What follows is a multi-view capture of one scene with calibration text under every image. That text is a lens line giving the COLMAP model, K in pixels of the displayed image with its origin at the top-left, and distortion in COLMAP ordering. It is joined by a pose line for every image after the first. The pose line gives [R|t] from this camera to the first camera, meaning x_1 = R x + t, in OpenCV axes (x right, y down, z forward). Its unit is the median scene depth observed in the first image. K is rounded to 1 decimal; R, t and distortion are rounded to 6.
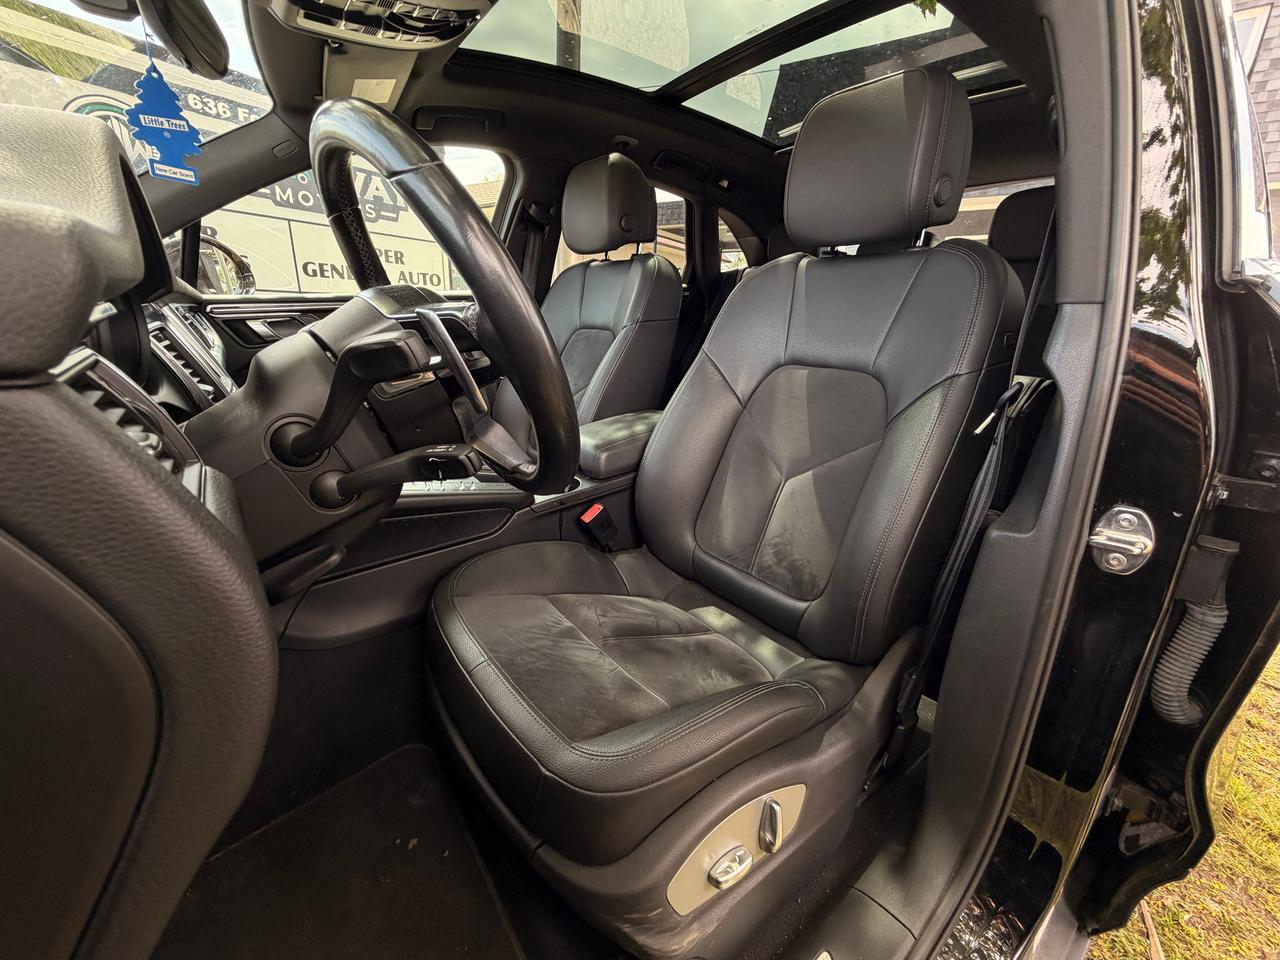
lens RADIAL K [[514.6, 0, 640.0], [0, 514.6, 480.0], [0, 0, 1]] dist [-0.002551, -0.000041]
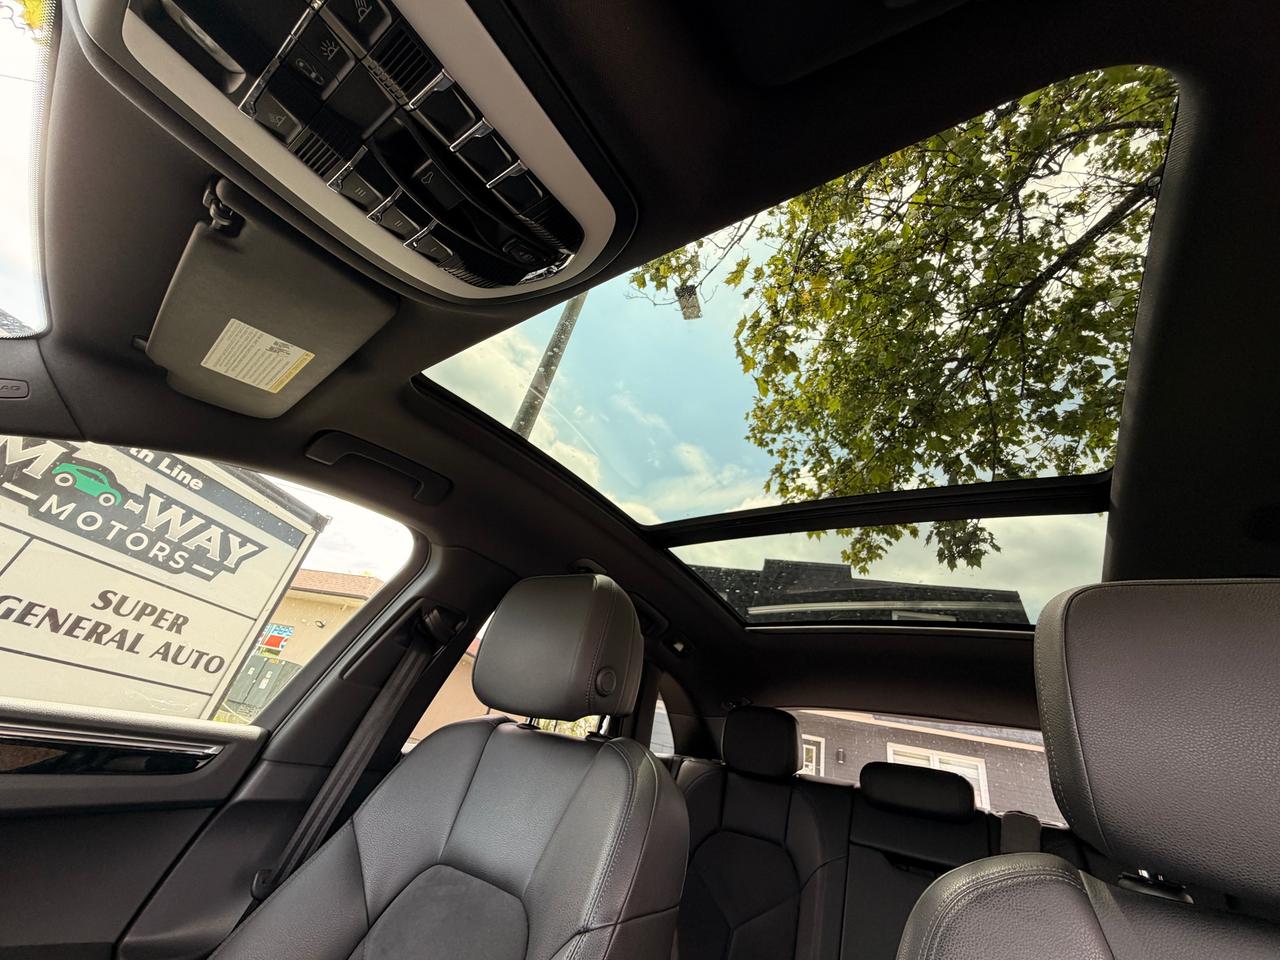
lens RADIAL K [[514.6, 0, 640.0], [0, 514.6, 480.0], [0, 0, 1]] dist [-0.002551, -0.000041]
pose [[0.936830, 0.295740, 0.186780, -0.207081], [-0.069088, 0.679917, -0.730027, -0.305544], [-0.342894, 0.671007, 0.657399, 0.594159]]
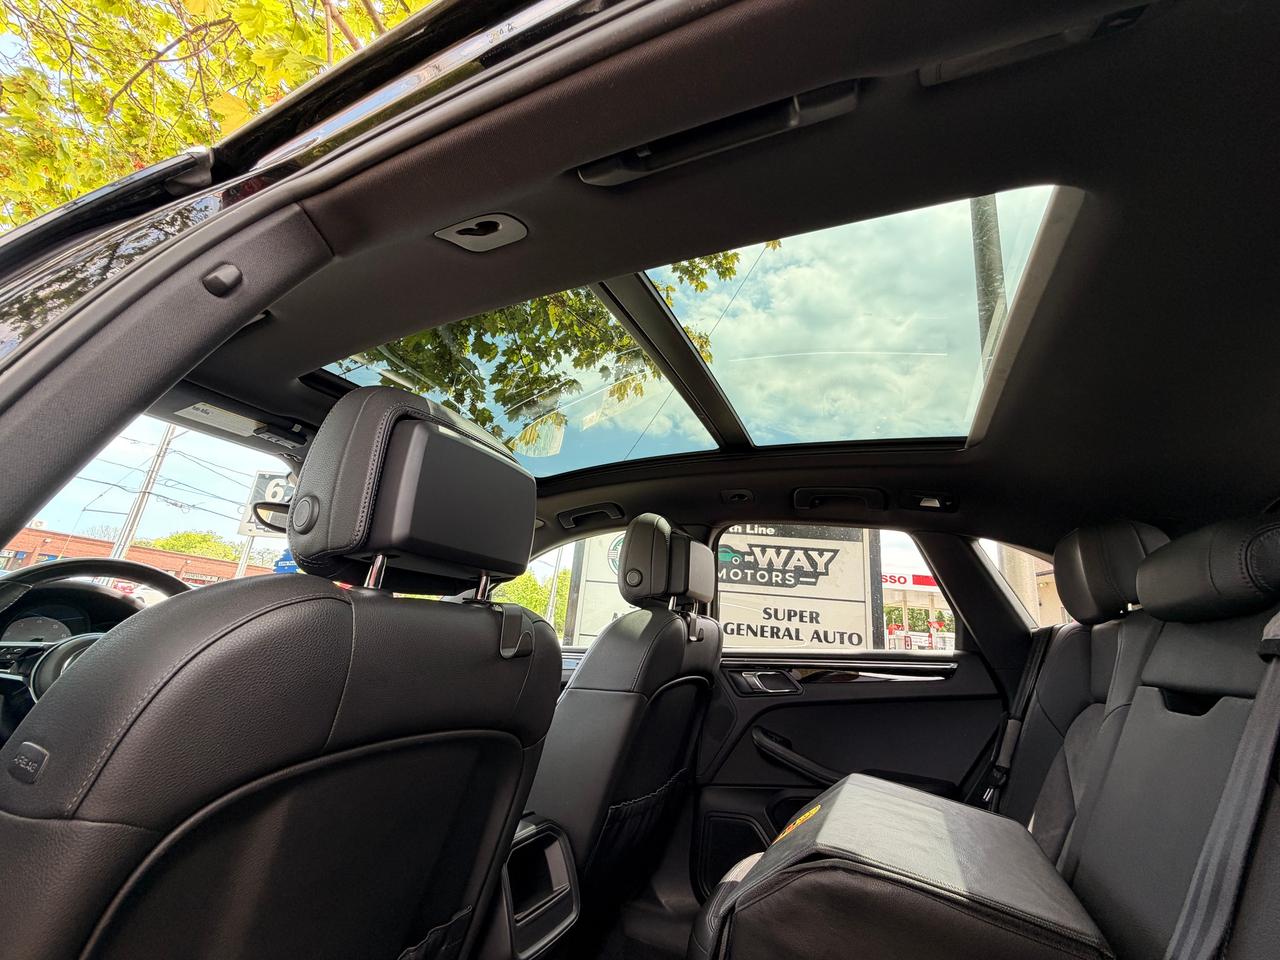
lens RADIAL K [[514.6, 0, 640.0], [0, 514.6, 480.0], [0, 0, 1]] dist [-0.002551, -0.000041]
pose [[0.449761, -0.249391, -0.857624, 1.036573], [-0.336386, 0.842219, -0.421321, -0.352629], [0.827381, 0.477986, 0.294906, 0.861242]]
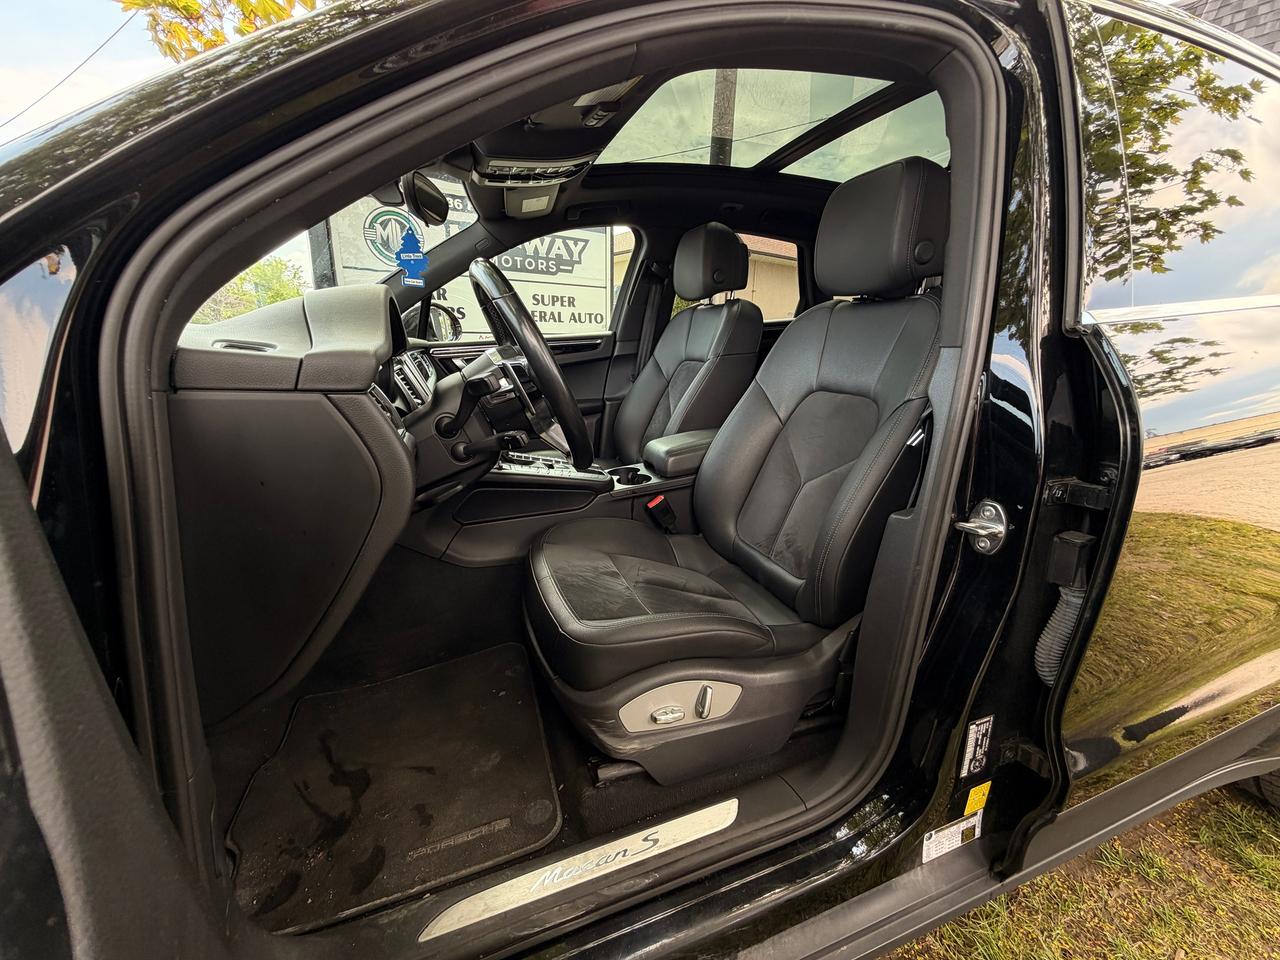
lens RADIAL K [[514.6, 0, 640.0], [0, 514.6, 480.0], [0, 0, 1]] dist [-0.002551, -0.000041]
pose [[0.950011, 0.060365, -0.306326, 0.260480], [-0.074927, 0.996539, -0.035993, 0.057805], [0.303093, 0.057146, 0.951246, -0.259939]]
